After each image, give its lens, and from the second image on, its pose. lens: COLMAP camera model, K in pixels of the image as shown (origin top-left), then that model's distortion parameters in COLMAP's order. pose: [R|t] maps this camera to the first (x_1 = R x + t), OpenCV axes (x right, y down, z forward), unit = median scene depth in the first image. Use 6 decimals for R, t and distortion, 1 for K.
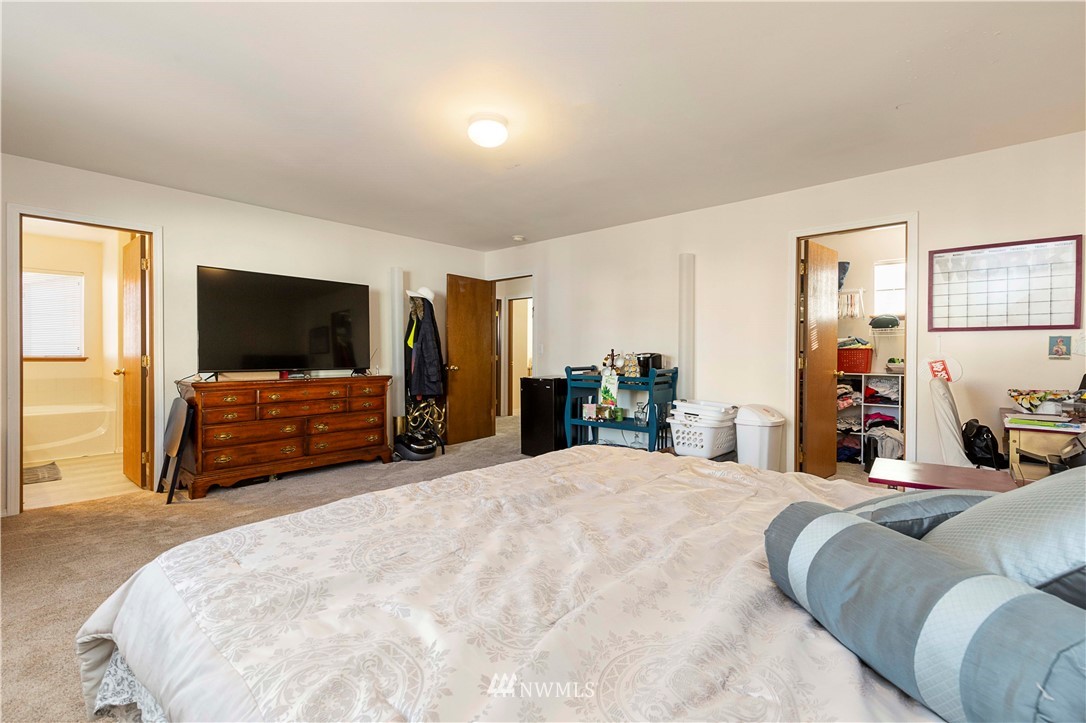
lens RADIAL K [[494.6, 0, 545.4], [0, 494.6, 359.4], [0, 0, 1]] dist [0.005303, 0.000680]
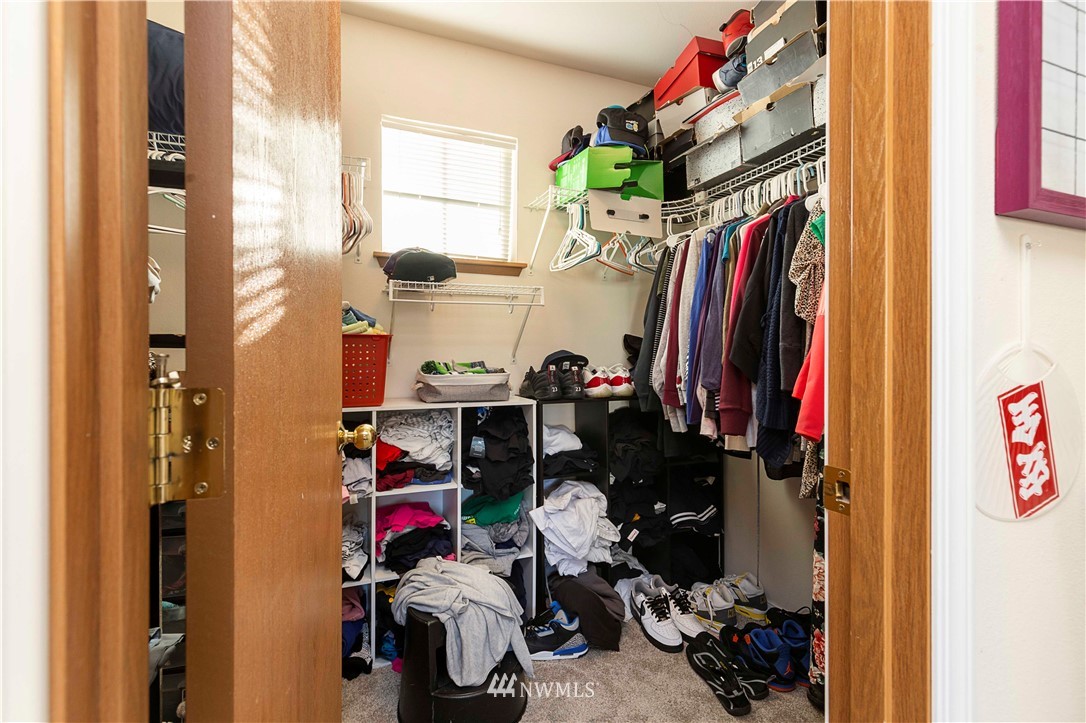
lens RADIAL K [[494.6, 0, 543.0], [0, 494.6, 357.8], [0, 0, 1]] dist [0.005303, 0.000680]
pose [[0.452325, -0.007261, 0.891824, 0.385381], [0.009160, 0.999952, 0.003496, -0.005796], [-0.891806, 0.006588, 0.452370, 0.737643]]
